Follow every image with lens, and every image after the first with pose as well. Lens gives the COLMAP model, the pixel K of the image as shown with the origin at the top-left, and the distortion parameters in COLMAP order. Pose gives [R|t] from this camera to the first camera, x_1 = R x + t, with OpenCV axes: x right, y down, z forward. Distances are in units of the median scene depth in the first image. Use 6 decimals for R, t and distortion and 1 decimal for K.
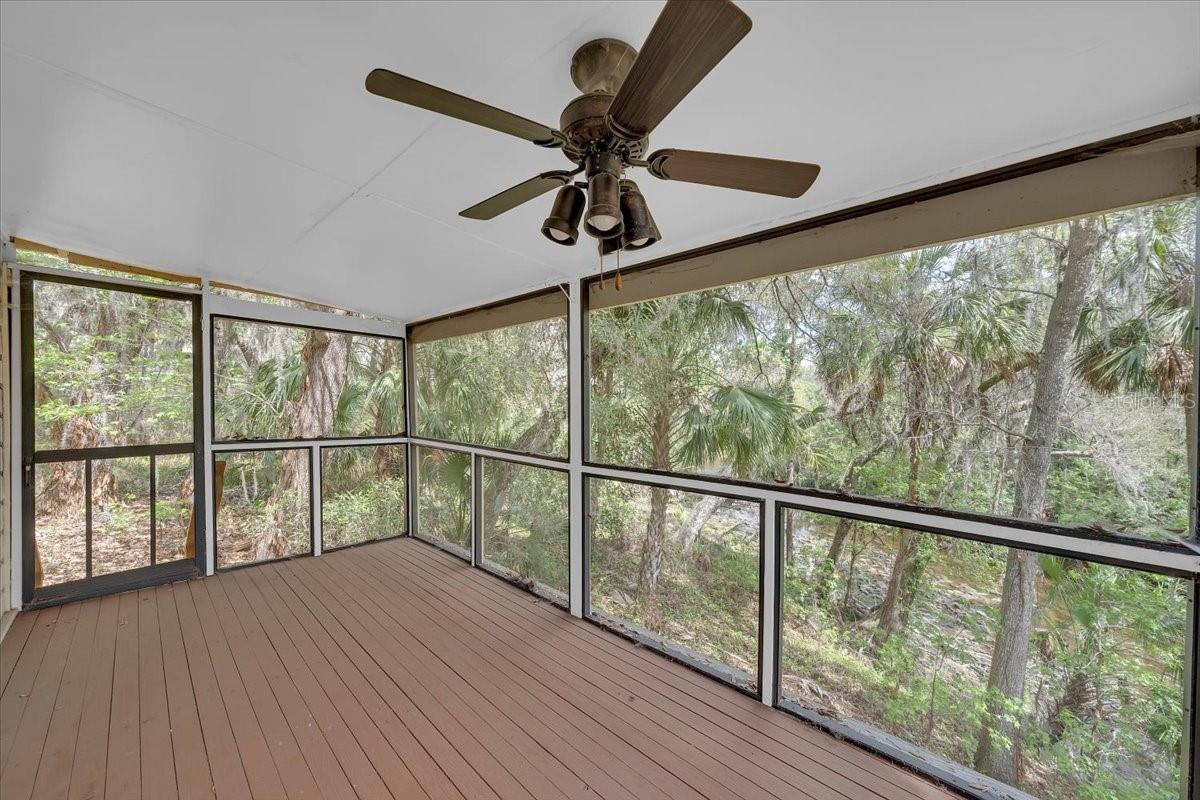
lens RADIAL K [[412.1, 0, 600.0], [0, 412.1, 400.0], [0, 0, 1]] dist [-0.001061, 0.000114]
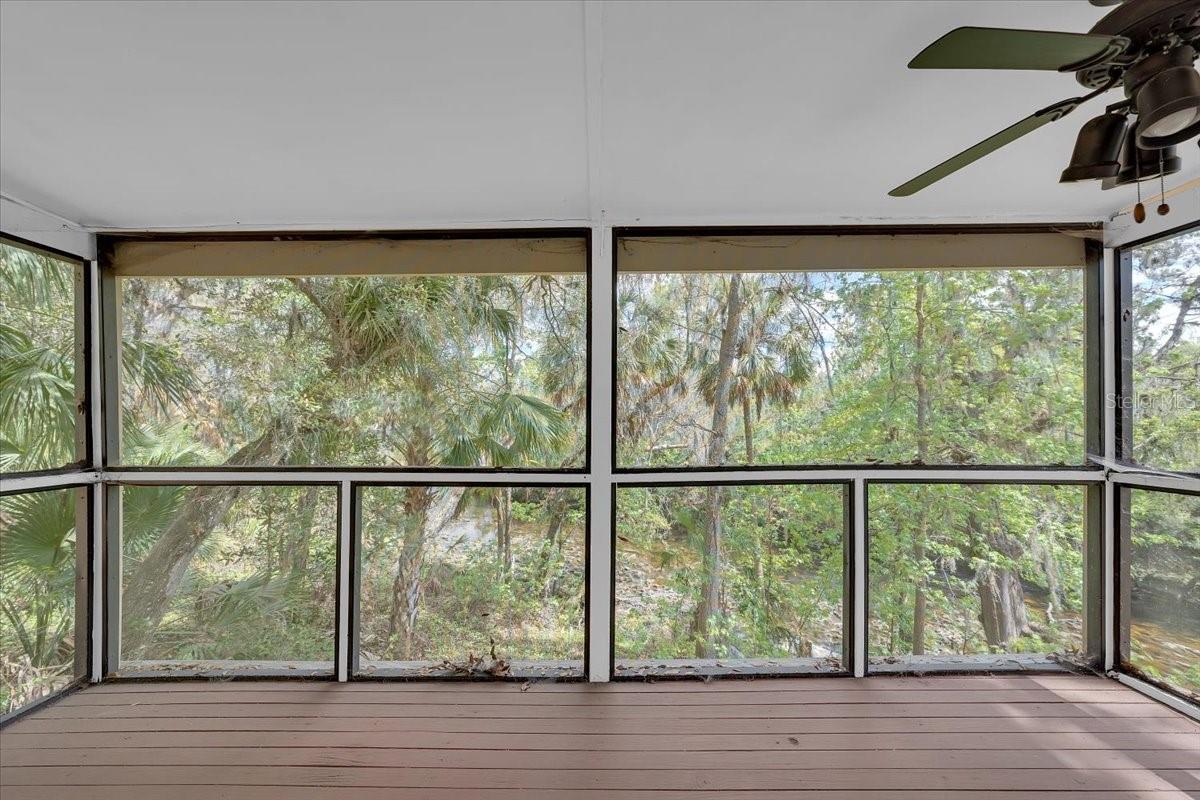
lens RADIAL K [[412.1, 0, 600.0], [0, 412.1, 400.0], [0, 0, 1]] dist [-0.001061, 0.000114]
pose [[0.758814, 0.009815, 0.651234, -0.495464], [0.007976, 0.999671, -0.024360, 0.038263], [-0.651259, 0.023679, 0.758486, 0.395865]]
